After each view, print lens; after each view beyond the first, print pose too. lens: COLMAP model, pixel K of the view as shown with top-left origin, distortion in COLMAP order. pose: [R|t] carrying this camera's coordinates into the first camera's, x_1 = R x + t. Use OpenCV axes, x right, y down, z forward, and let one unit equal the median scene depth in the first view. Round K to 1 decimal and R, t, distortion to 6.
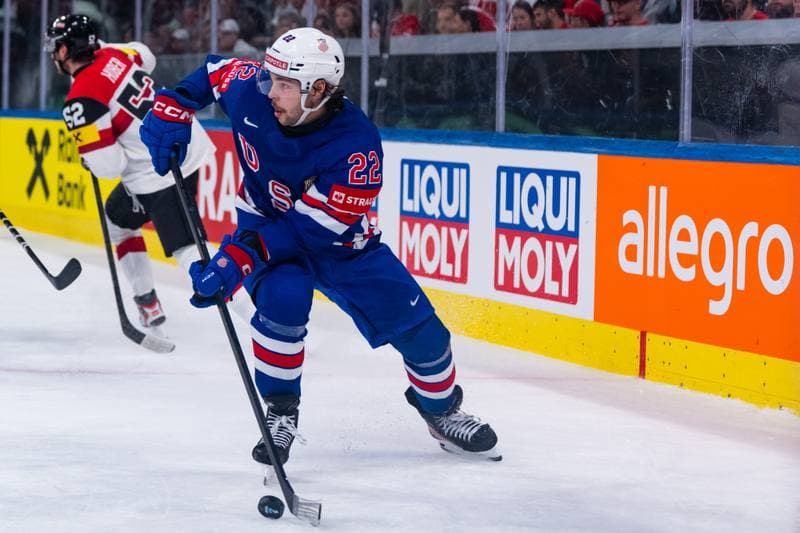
lens RADIAL K [[3697.3, 0, 400.0], [0, 3697.3, 266.5], [0, 0, 1]] dist [-0.212429, -3.545717]
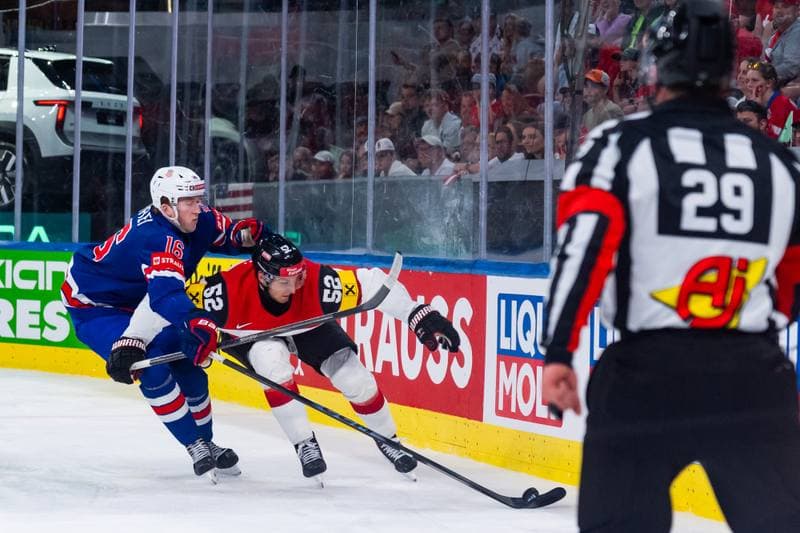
lens RADIAL K [[3365.9, 0, 400.0], [0, 3365.9, 266.5], [0, 0, 1]] dist [0.120482, -1.207847]
pose [[0.999754, -0.002621, 0.022011, -0.043879], [0.003353, 0.999440, -0.033283, -0.008041], [-0.021911, 0.033348, 0.999204, 0.157772]]
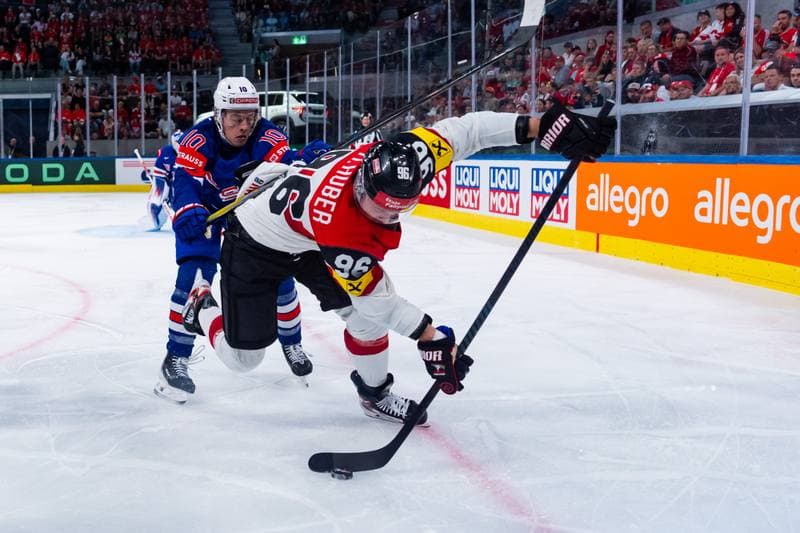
lens RADIAL K [[3993.0, 0, 400.0], [0, 3993.0, 266.5], [0, 0, 1]] dist [-0.229551, -9.251372]
pose [[0.980616, -0.037858, -0.192248, 0.312142], [0.035284, 0.999236, -0.016794, 0.055527], [0.192737, 0.009685, 0.981203, -1.128932]]
